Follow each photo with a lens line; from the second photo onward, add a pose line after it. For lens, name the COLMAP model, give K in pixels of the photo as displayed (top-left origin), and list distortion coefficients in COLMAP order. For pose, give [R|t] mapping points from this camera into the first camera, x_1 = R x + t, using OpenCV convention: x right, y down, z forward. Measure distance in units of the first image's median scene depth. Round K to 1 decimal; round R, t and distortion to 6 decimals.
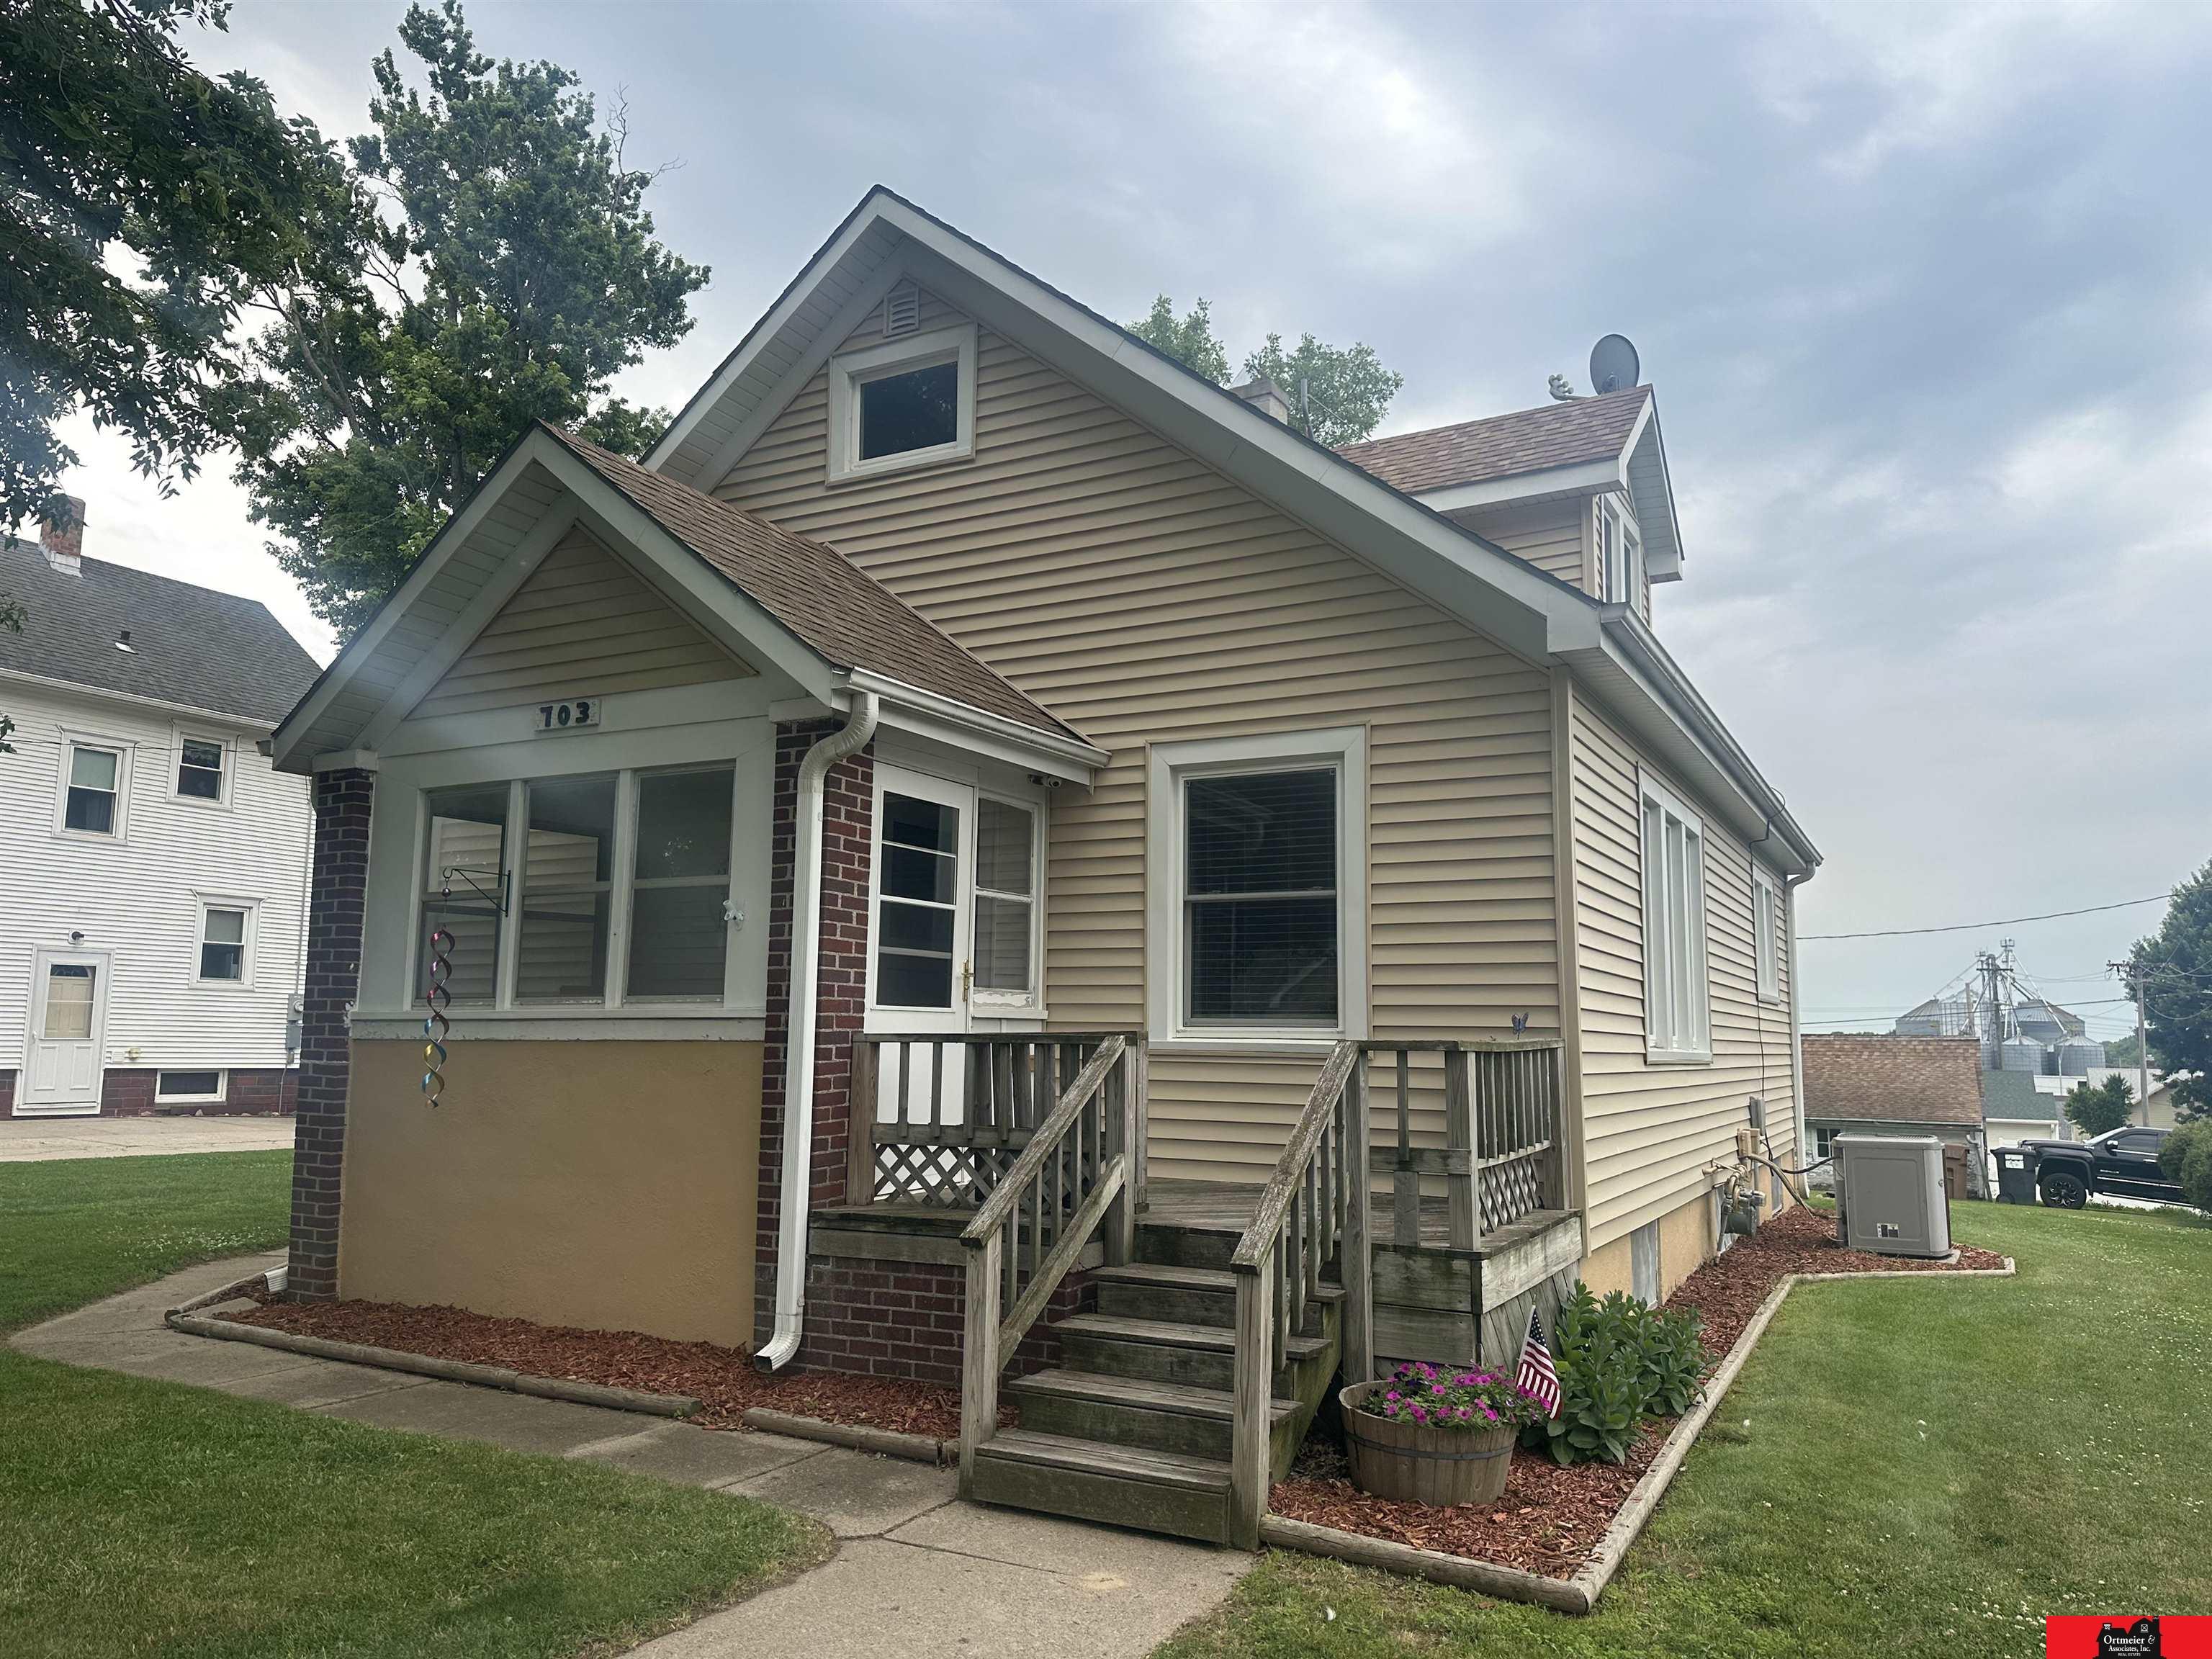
lens RADIAL K [[1573.0, 0, 1120.7], [0, 1573.0, 834.3], [0, 0, 1]] dist [0.041232, -0.028629]
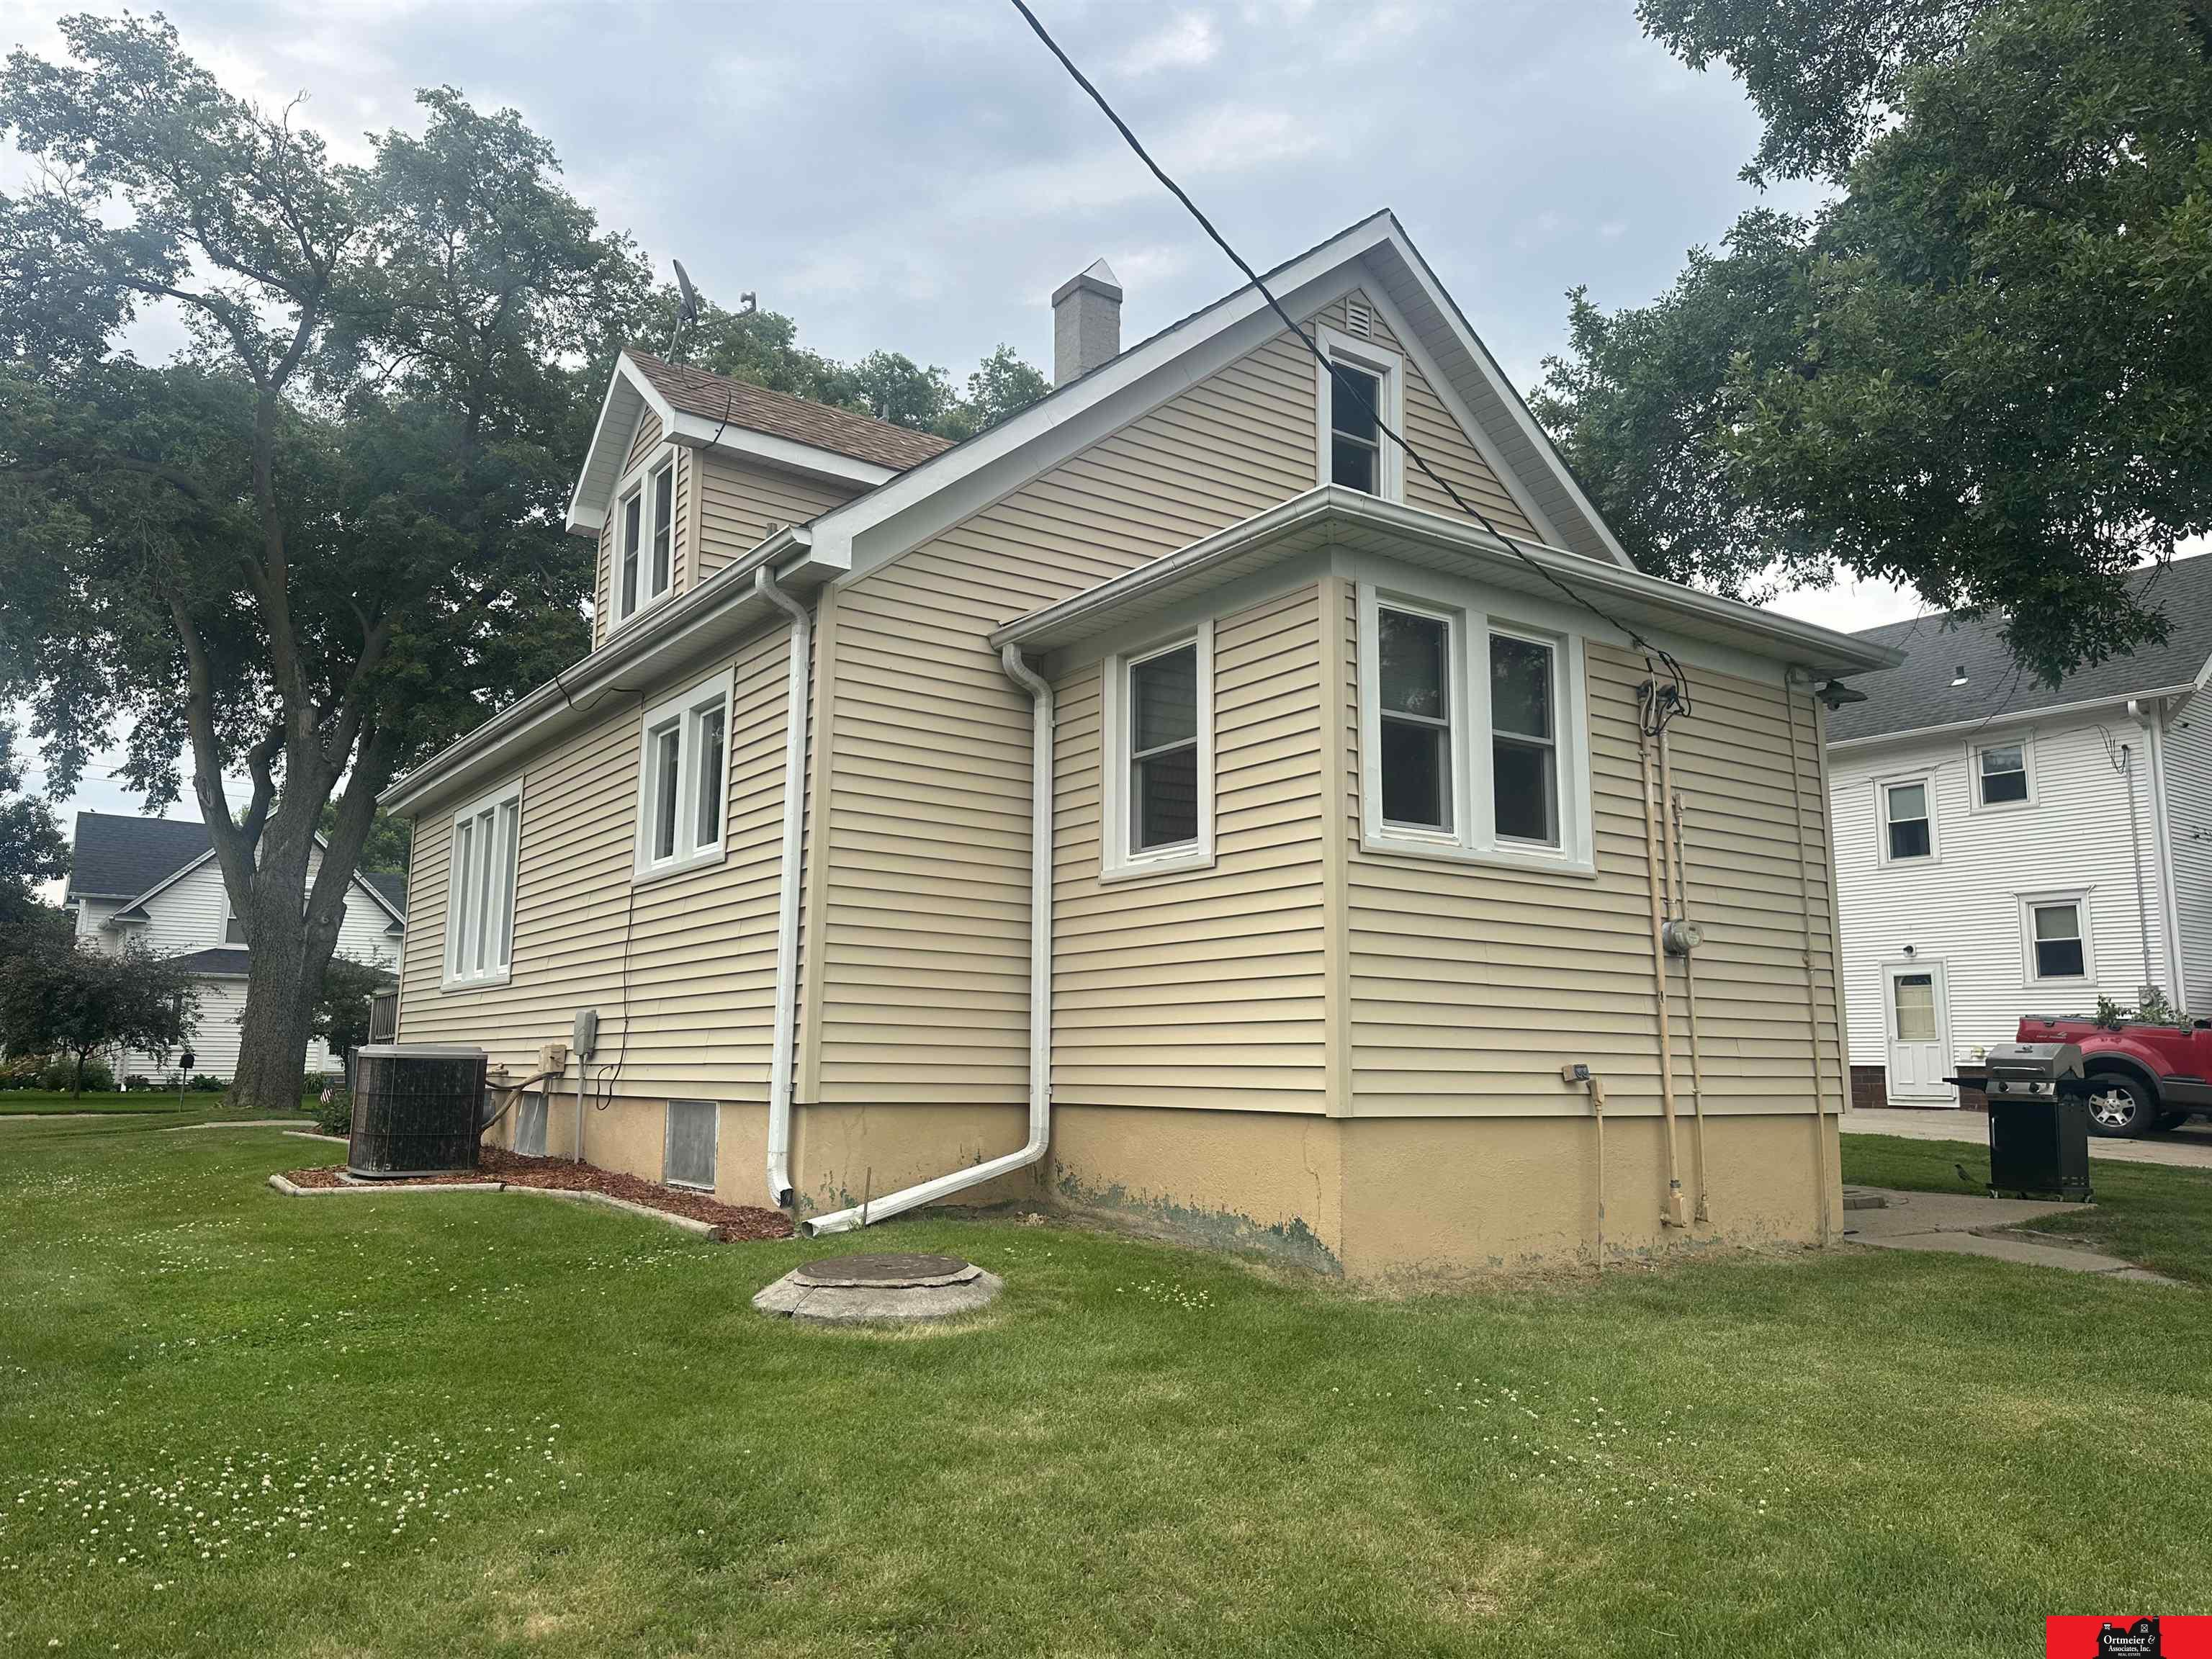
lens RADIAL K [[1573.0, 0, 1109.4], [0, 1573.0, 819.5], [0, 0, 1]] dist [0.041232, -0.028629]
pose [[-0.436465, -0.157200, -0.885882, 0.588562], [0.107388, 0.968477, -0.224766, 0.158592], [0.893289, -0.193236, -0.405825, 0.914713]]
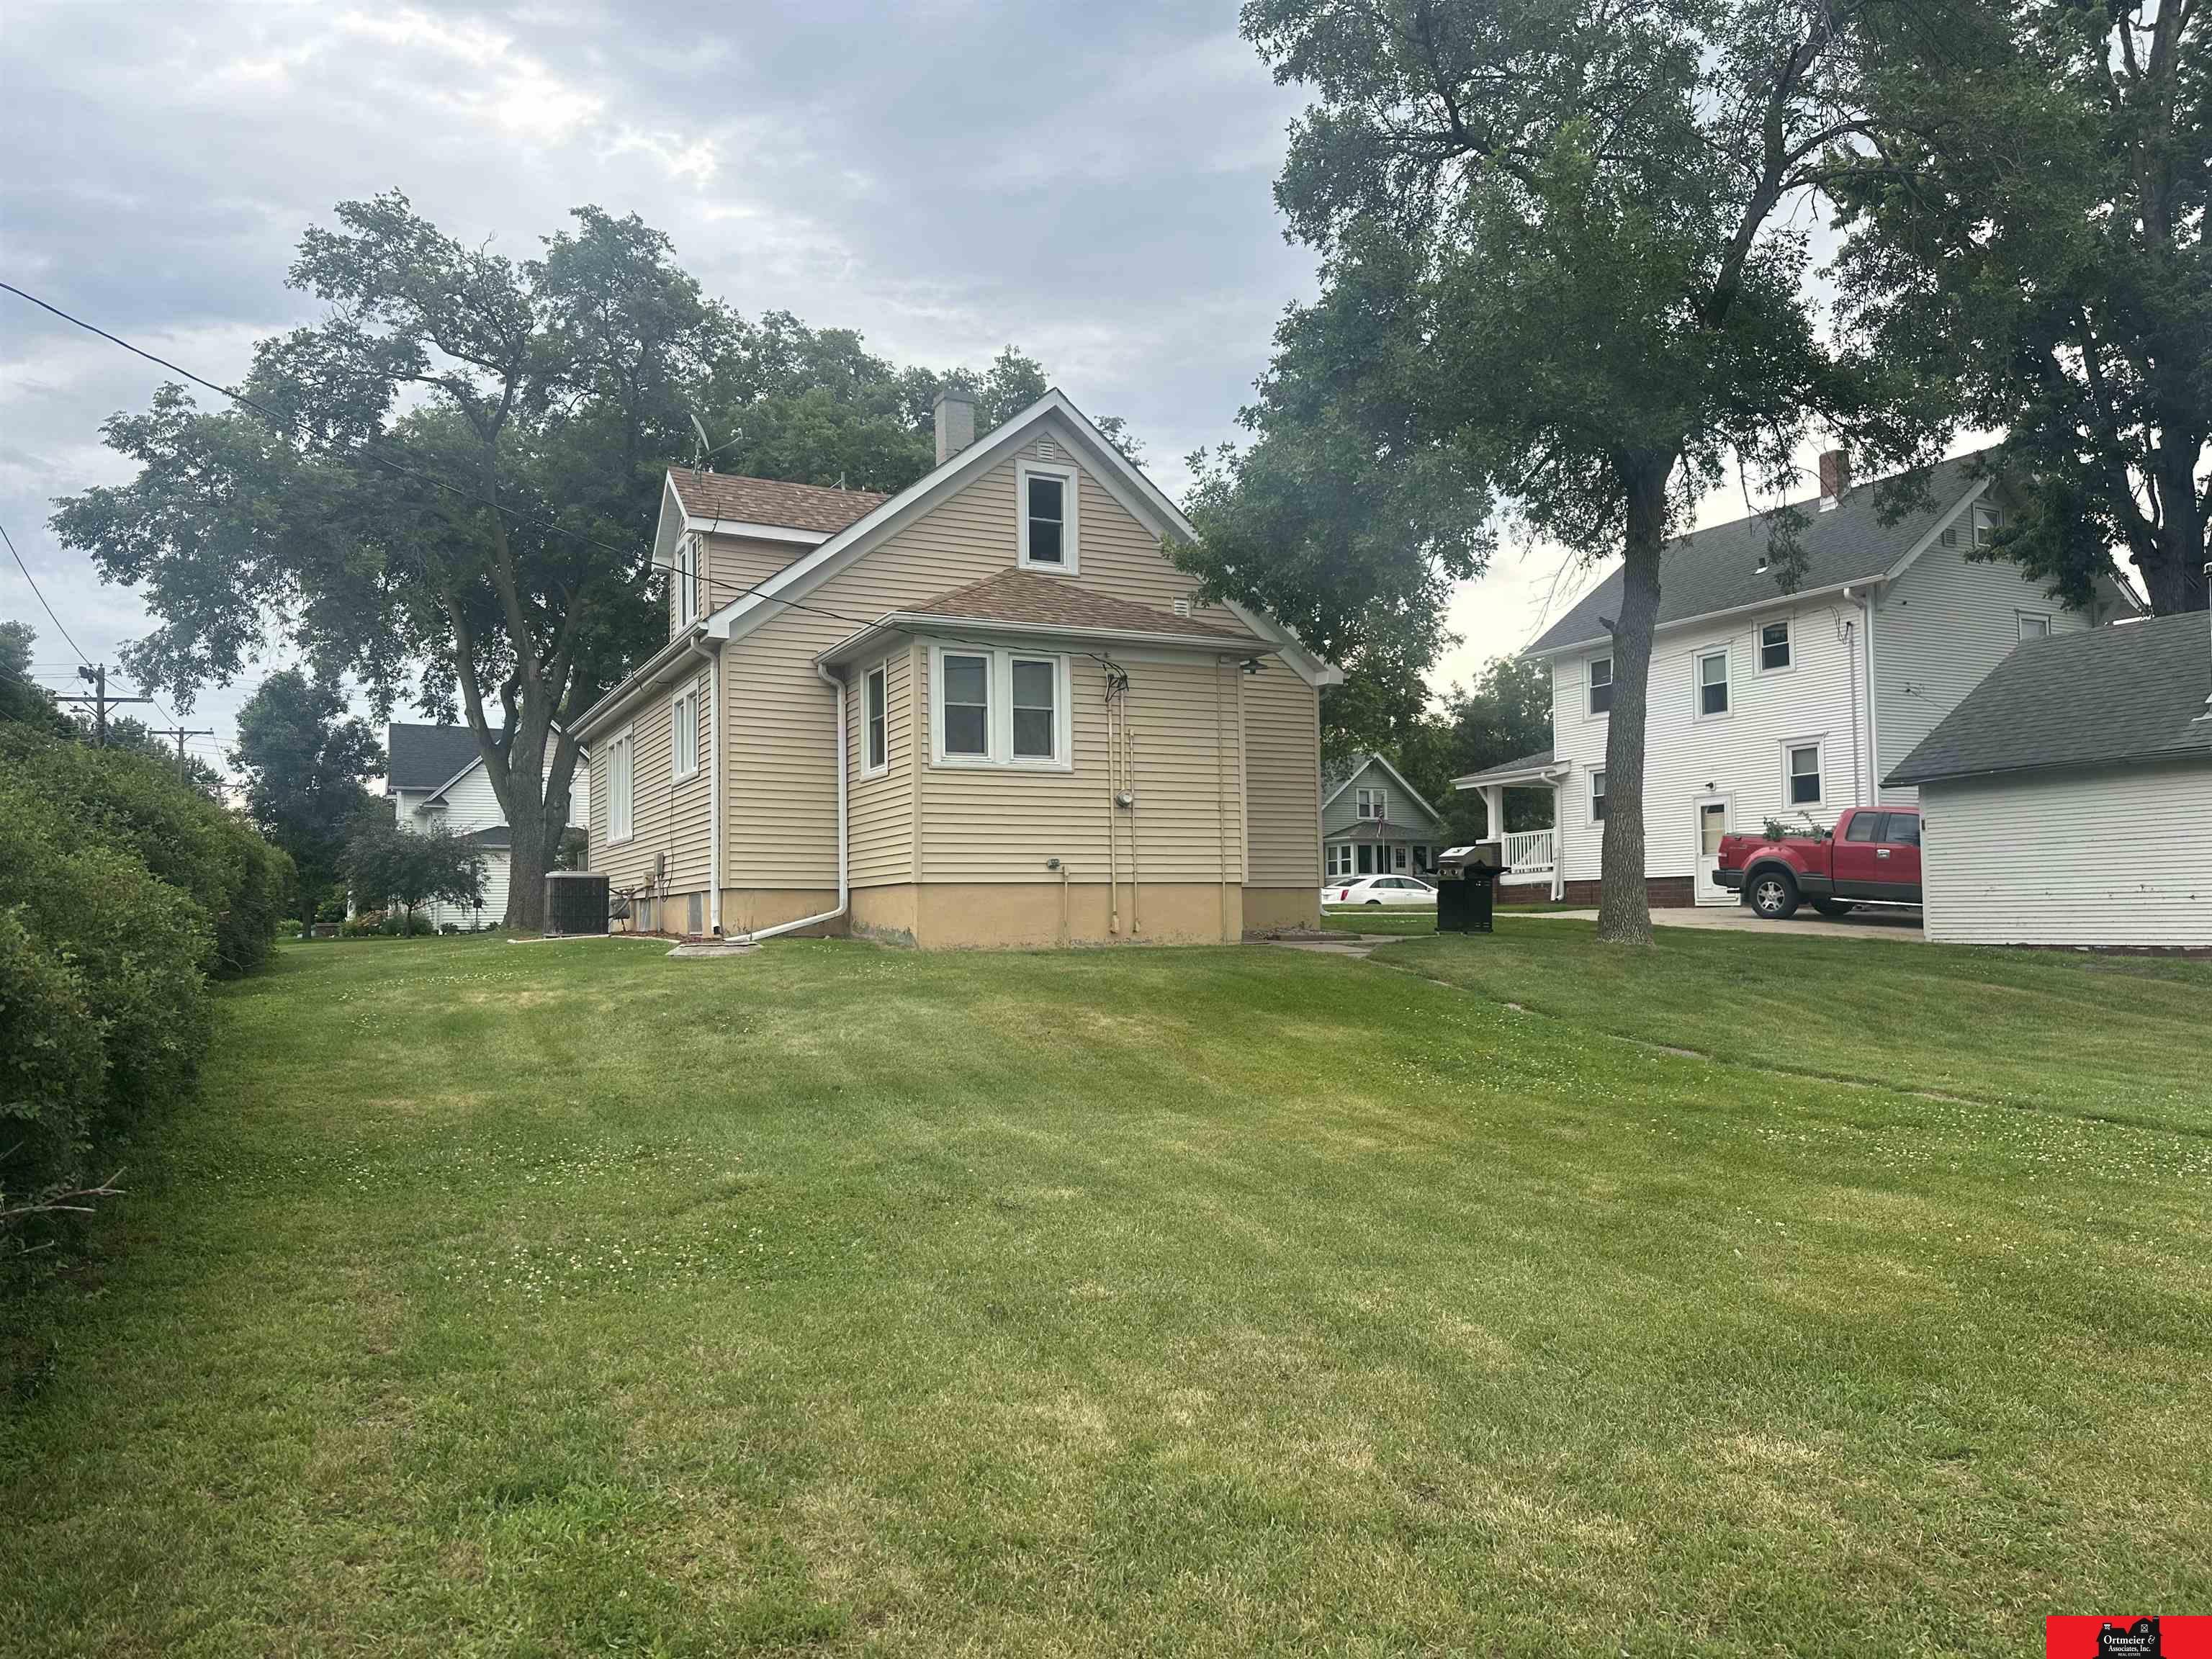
lens RADIAL K [[1573.0, 0, 1109.3], [0, 1573.0, 834.1], [0, 0, 1]] dist [0.041232, -0.028629]
pose [[-0.567057, -0.051264, -0.822082, 0.817493], [0.118040, 0.982702, -0.142702, 0.237668], [0.815177, -0.177959, -0.551196, 1.272367]]
